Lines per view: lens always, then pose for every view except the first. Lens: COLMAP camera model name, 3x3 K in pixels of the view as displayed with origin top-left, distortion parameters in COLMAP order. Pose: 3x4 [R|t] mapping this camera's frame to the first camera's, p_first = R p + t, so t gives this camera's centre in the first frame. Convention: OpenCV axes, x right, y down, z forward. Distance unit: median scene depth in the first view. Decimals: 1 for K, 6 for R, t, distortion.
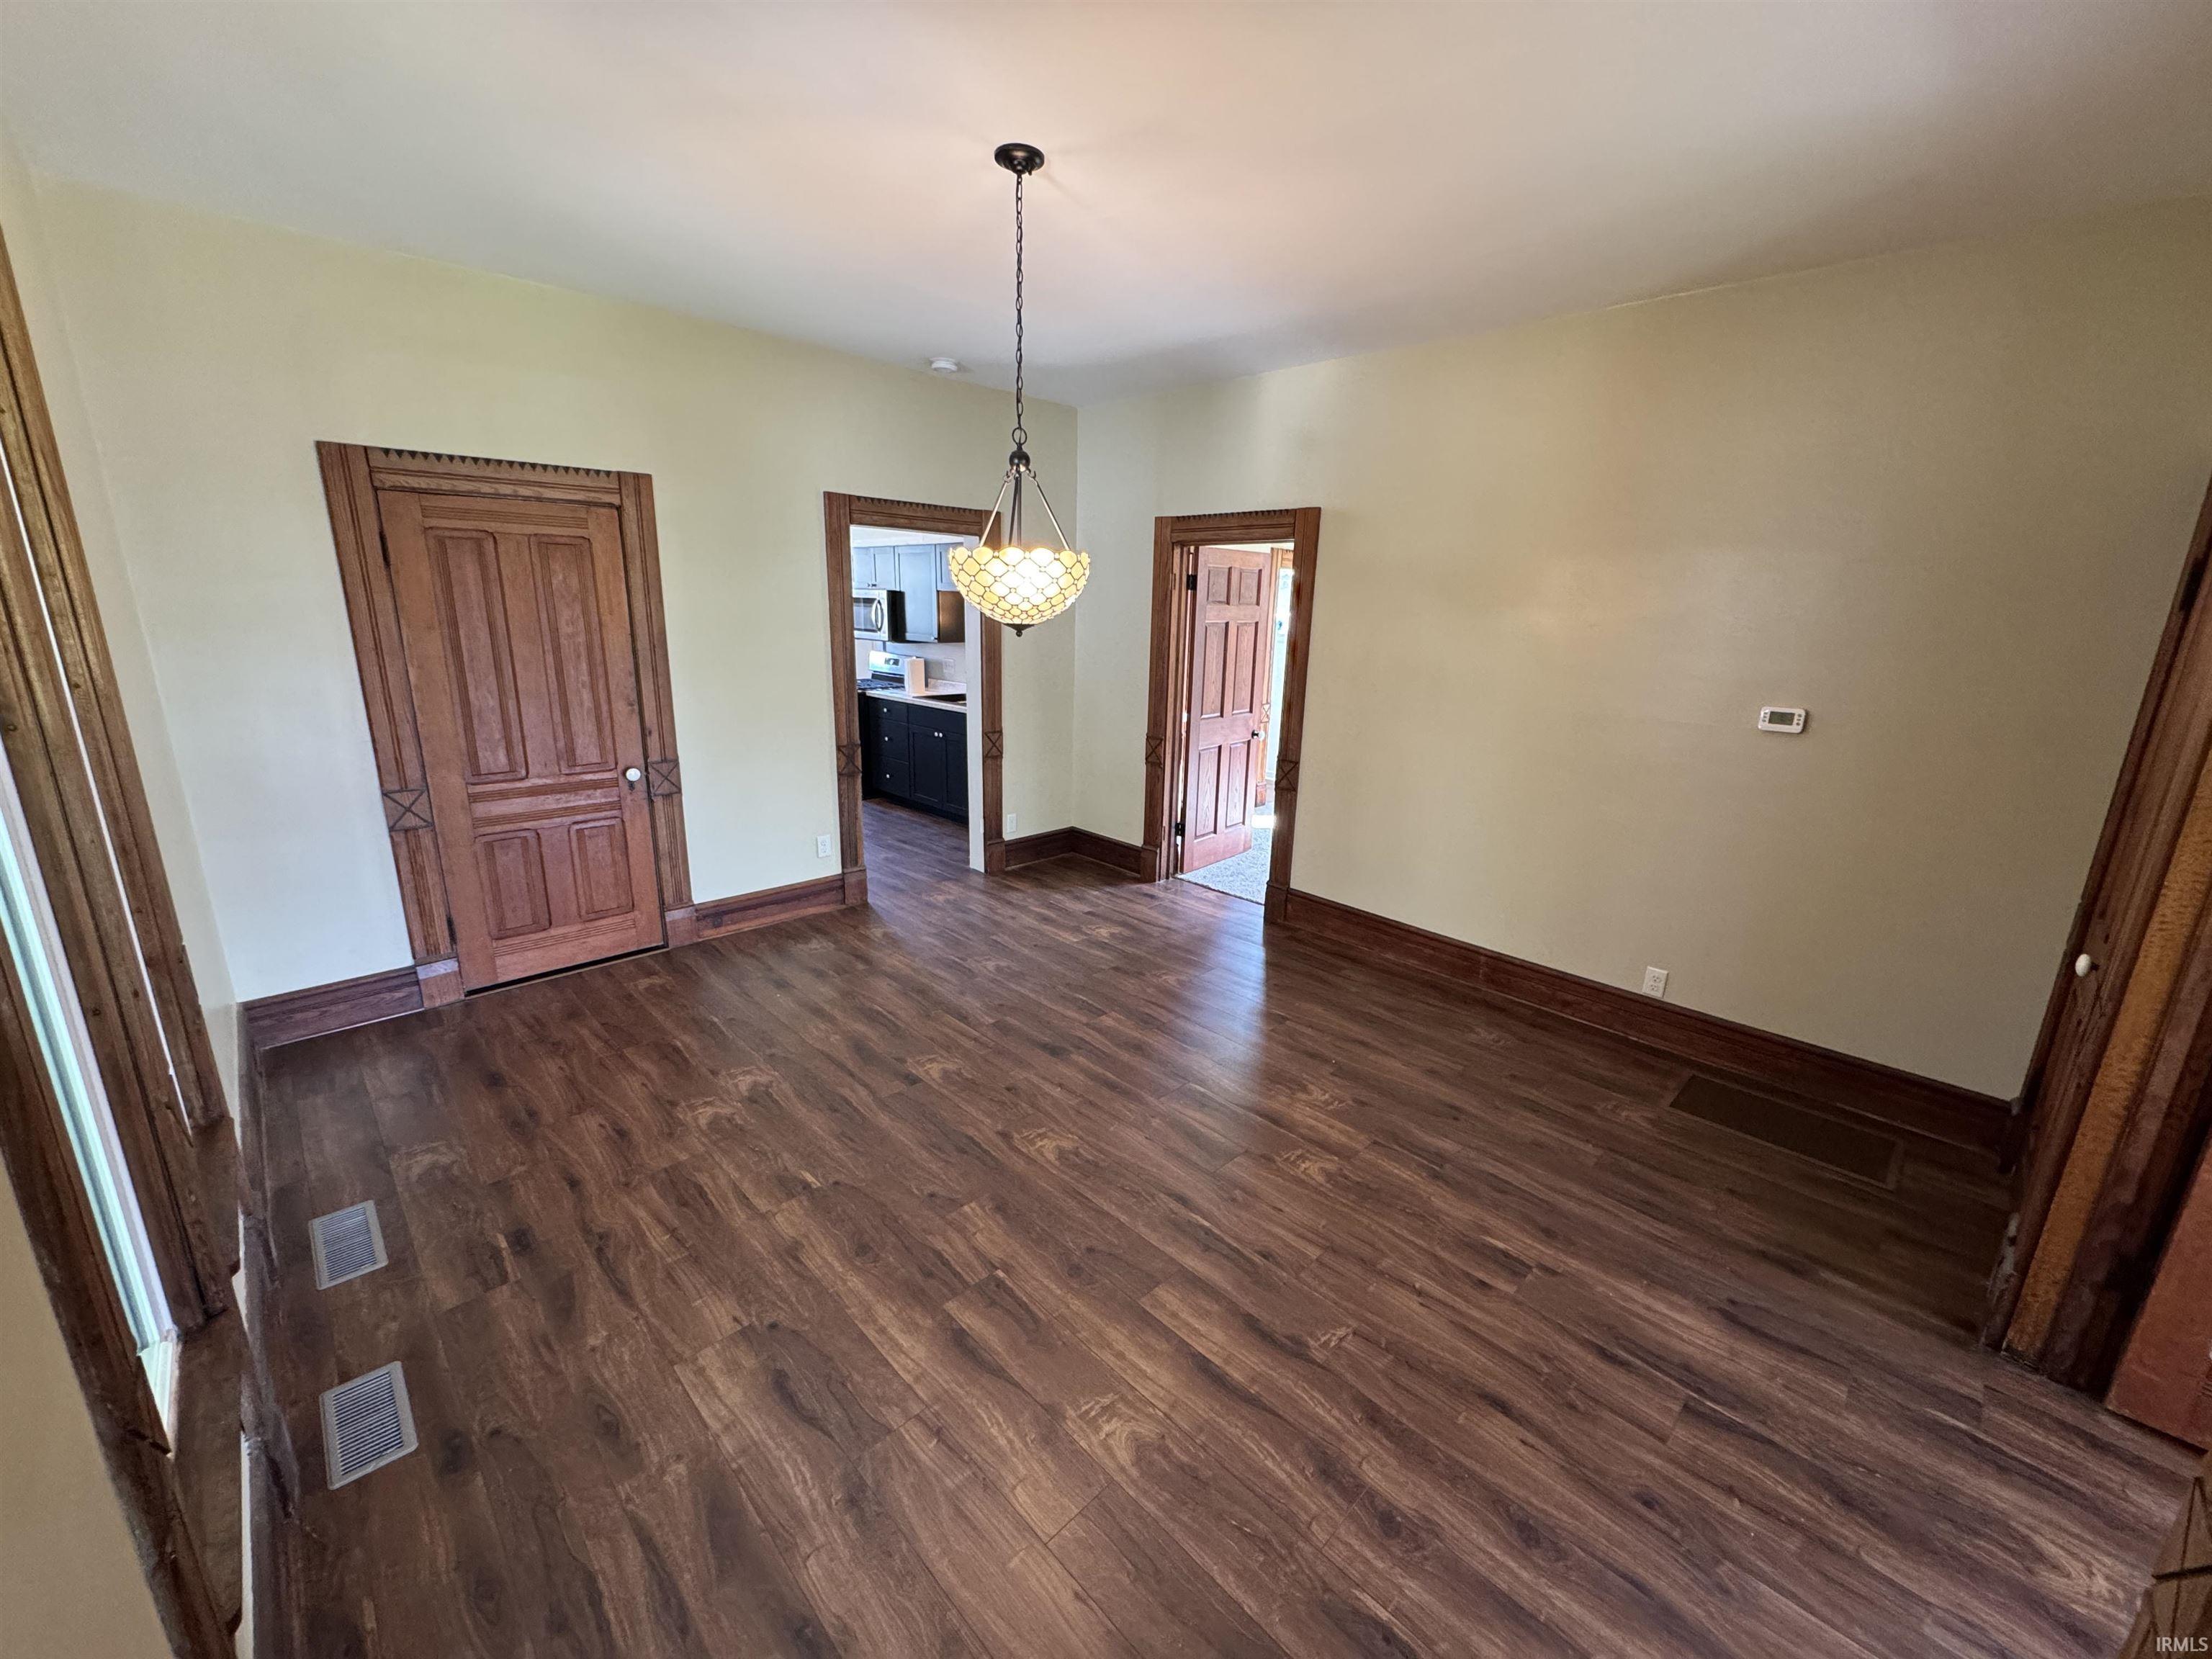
lens RADIAL K [[884.0, 0, 1106.0], [0, 884.0, 829.5], [0, 0, 1]] dist [0.000096, -0.000059]
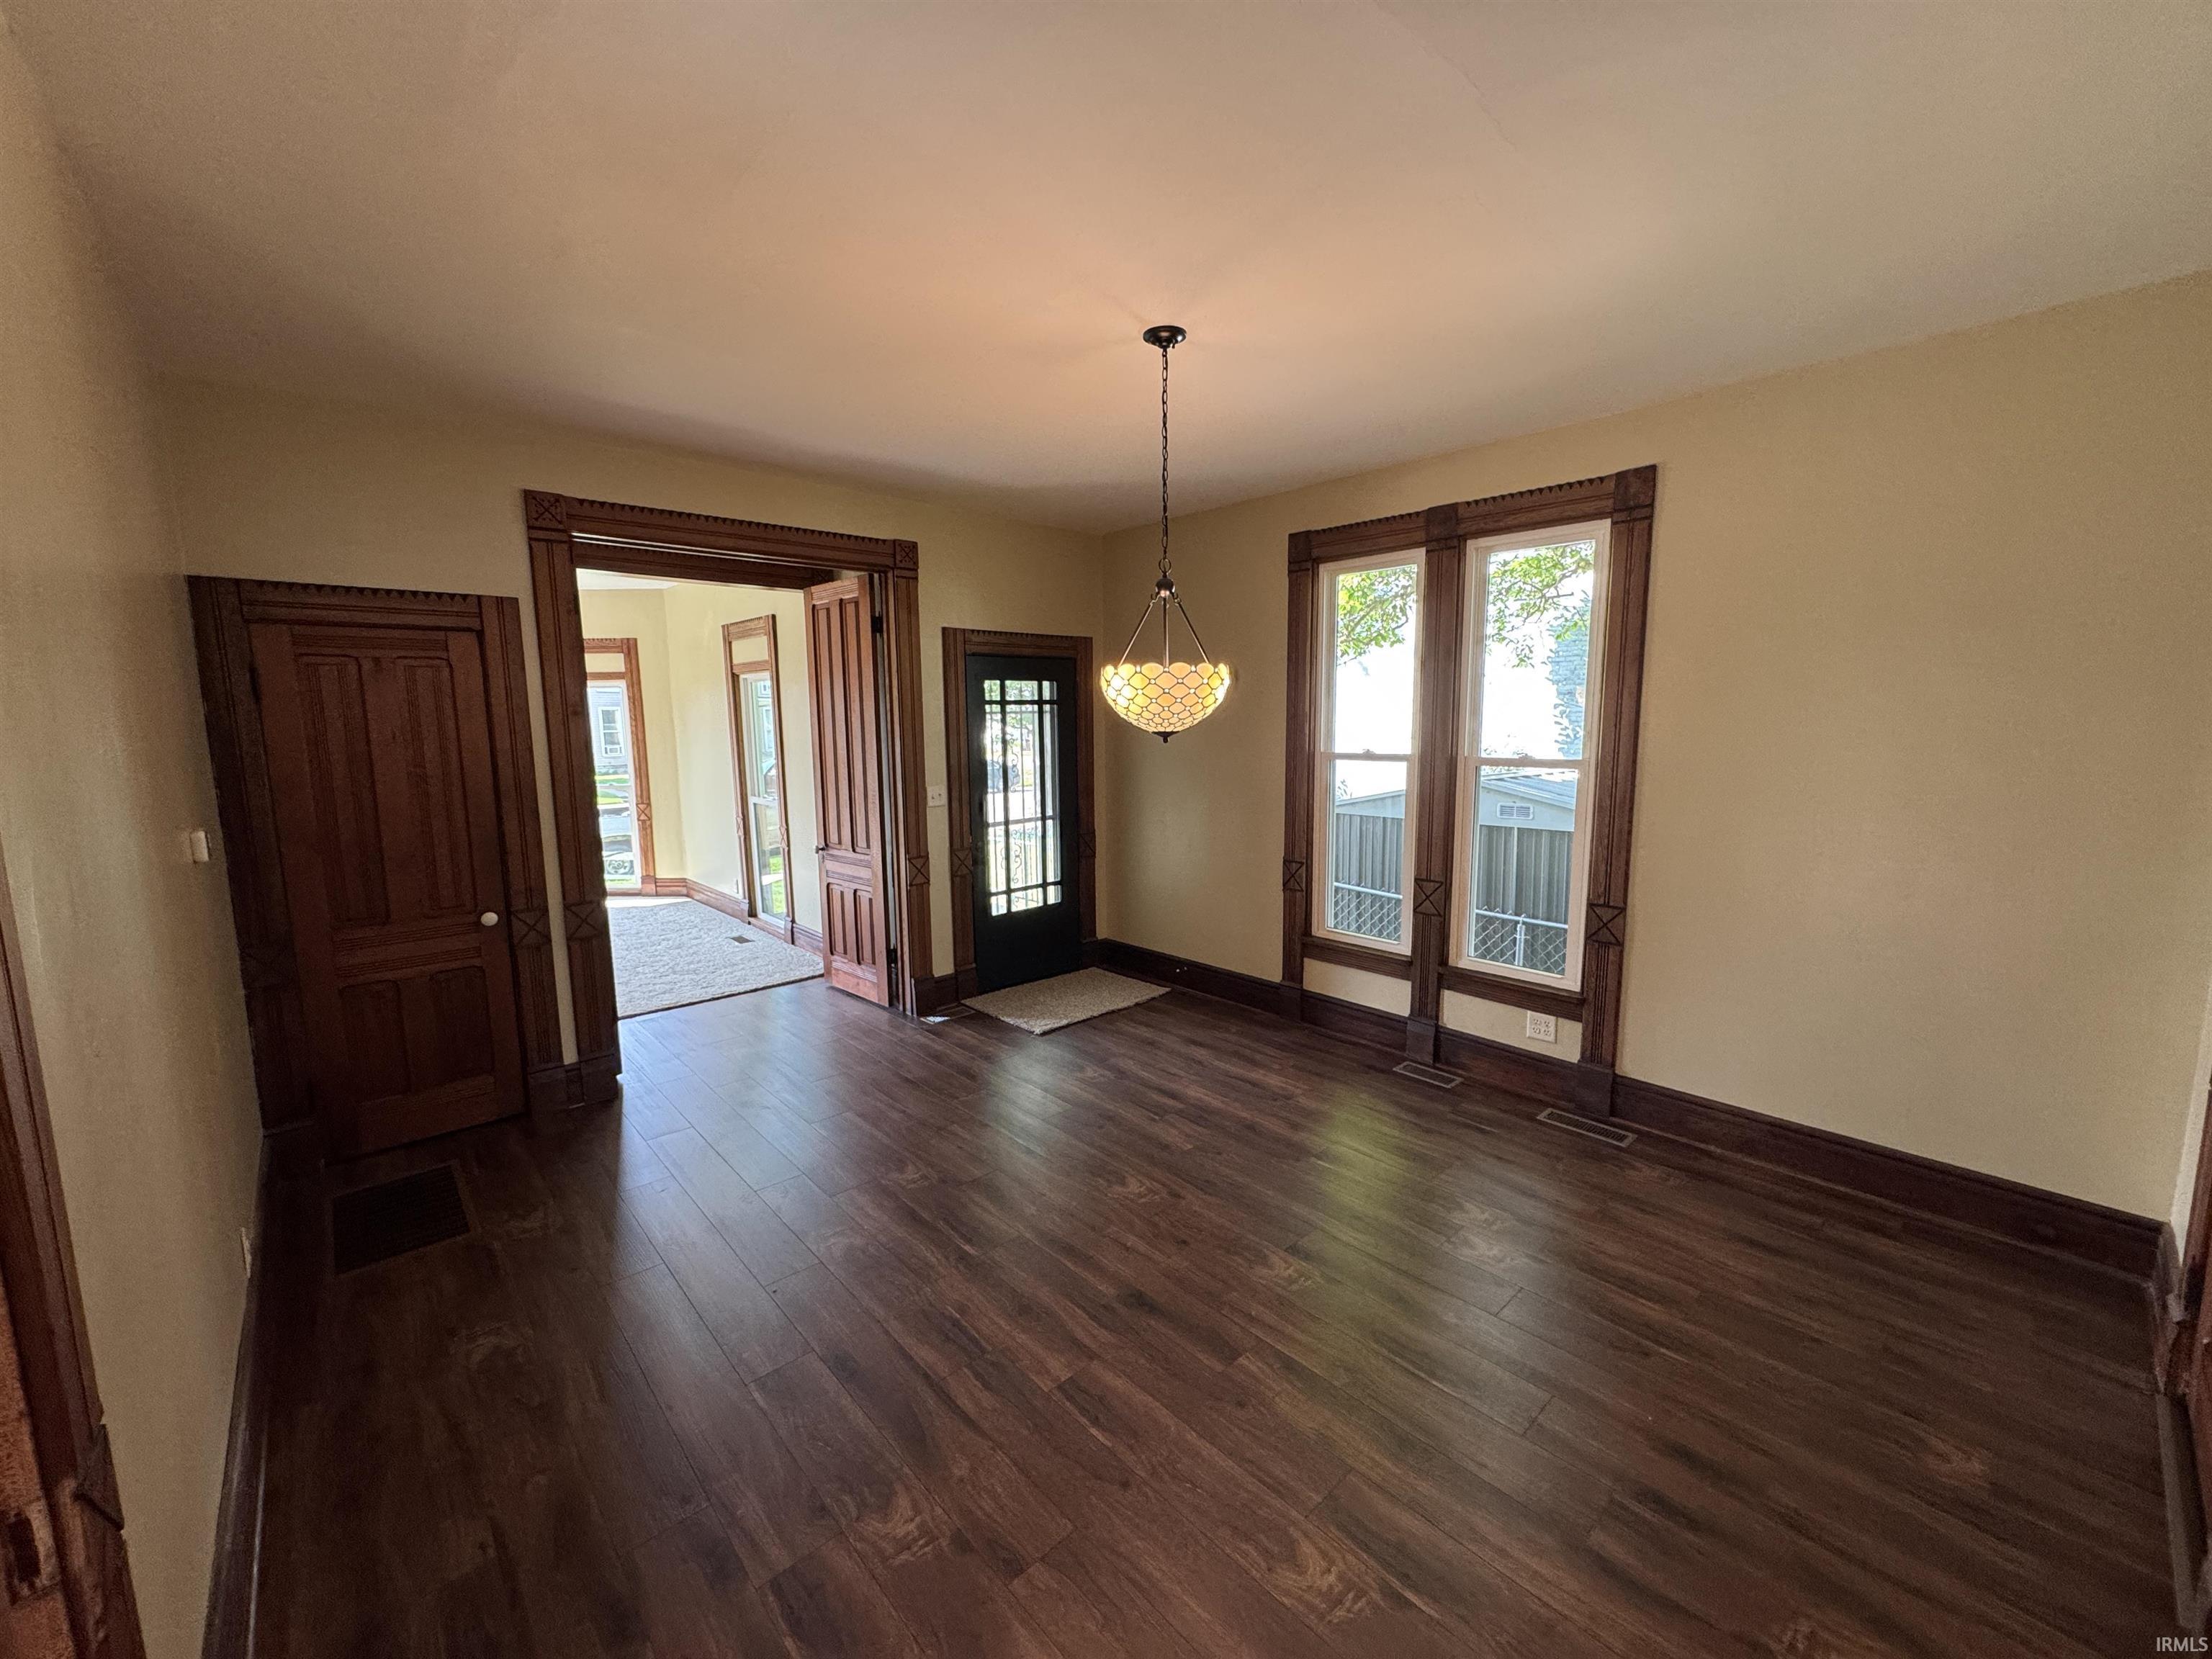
lens RADIAL K [[884.0, 0, 1106.0], [0, 884.0, 829.5], [0, 0, 1]] dist [0.000096, -0.000059]
pose [[-0.999117, -0.019866, 0.037027, -0.061833], [-0.004295, 0.924849, 0.380310, -0.484988], [-0.041800, 0.379815, -0.924117, 1.865584]]
